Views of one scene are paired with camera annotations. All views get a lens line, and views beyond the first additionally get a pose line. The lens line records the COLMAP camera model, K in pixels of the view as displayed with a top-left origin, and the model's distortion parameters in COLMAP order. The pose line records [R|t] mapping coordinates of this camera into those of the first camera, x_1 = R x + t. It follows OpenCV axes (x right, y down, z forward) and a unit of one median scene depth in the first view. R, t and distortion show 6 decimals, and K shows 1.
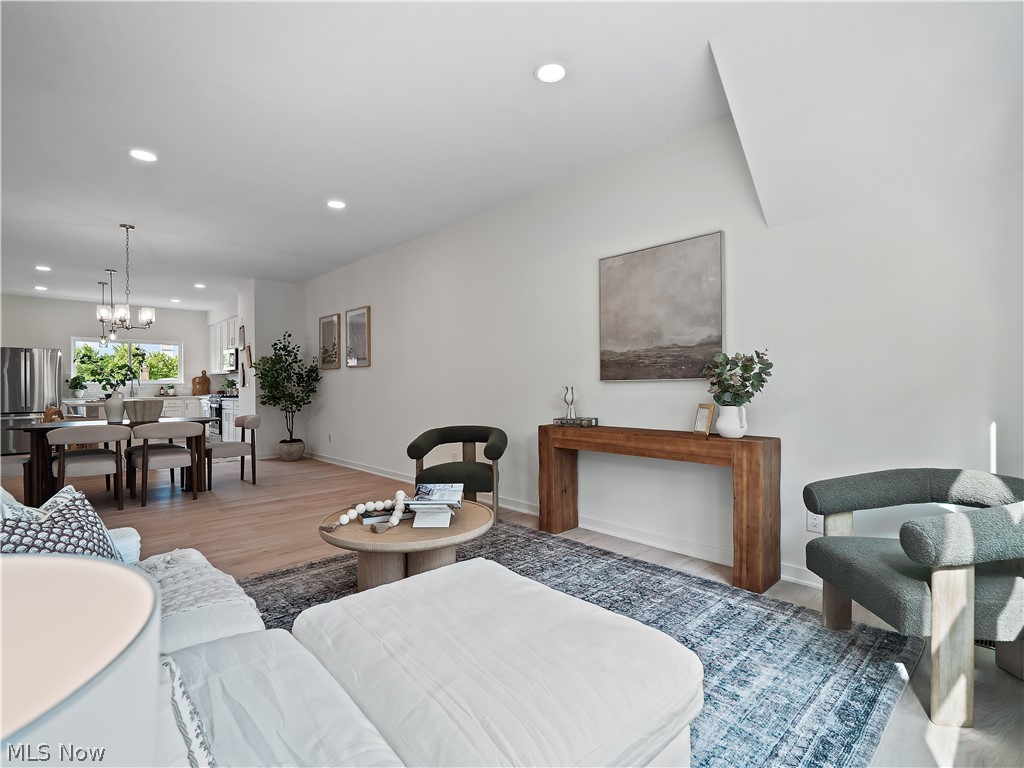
lens RADIAL K [[497.1, 0, 505.2], [0, 497.1, 389.4], [0, 0, 1]] dist [-0.004376, 0.000060]
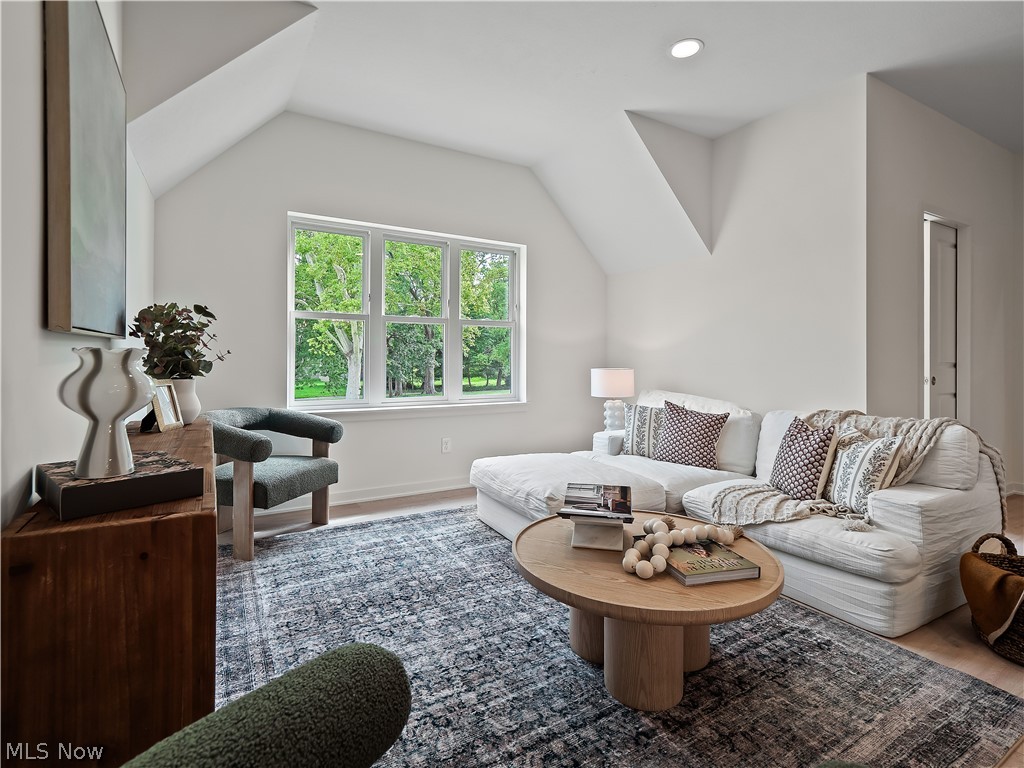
lens RADIAL K [[497.1, 0, 513.3], [0, 497.1, 385.6], [0, 0, 1]] dist [-0.004376, 0.000060]
pose [[-0.976880, -0.013476, 0.213365, -0.185269], [0.000187, 0.997957, 0.063885, -0.002047], [-0.213790, 0.062447, -0.974882, 1.867585]]
